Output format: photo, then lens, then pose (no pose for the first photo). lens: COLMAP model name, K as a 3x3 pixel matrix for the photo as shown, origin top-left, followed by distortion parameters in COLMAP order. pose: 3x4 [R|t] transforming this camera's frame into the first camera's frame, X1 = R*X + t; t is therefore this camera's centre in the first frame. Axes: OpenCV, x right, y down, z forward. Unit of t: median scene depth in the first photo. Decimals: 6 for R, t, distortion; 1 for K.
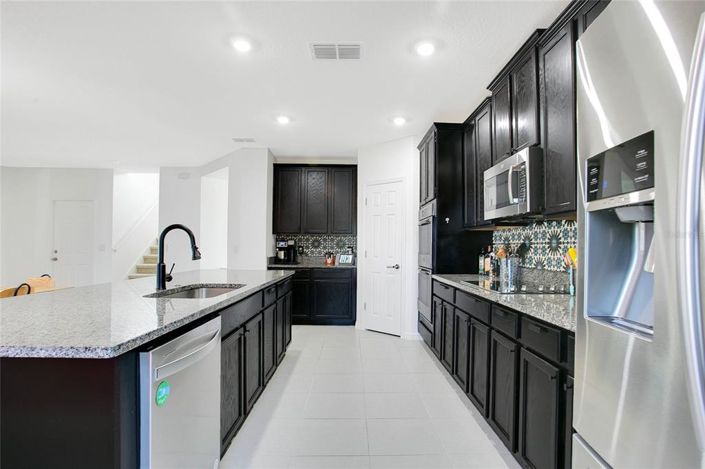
lens RADIAL K [[362.1, 0, 353.6], [0, 362.1, 240.9], [0, 0, 1]] dist [-0.002645, -0.000139]
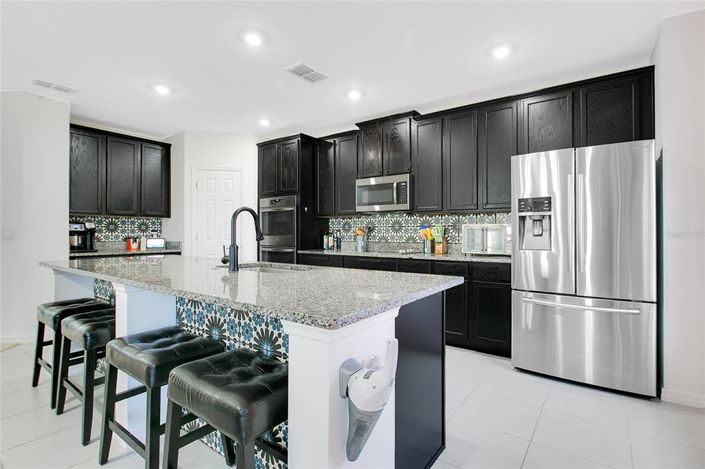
lens RADIAL K [[344.7, 0, 351.8], [0, 344.7, 230.5], [0, 0, 1]] dist [0.003339, 0.000105]
pose [[0.593250, -0.006473, 0.804992, -0.453059], [-0.007213, 0.999885, 0.013356, 0.001742], [-0.804986, -0.013730, 0.593135, 0.077173]]
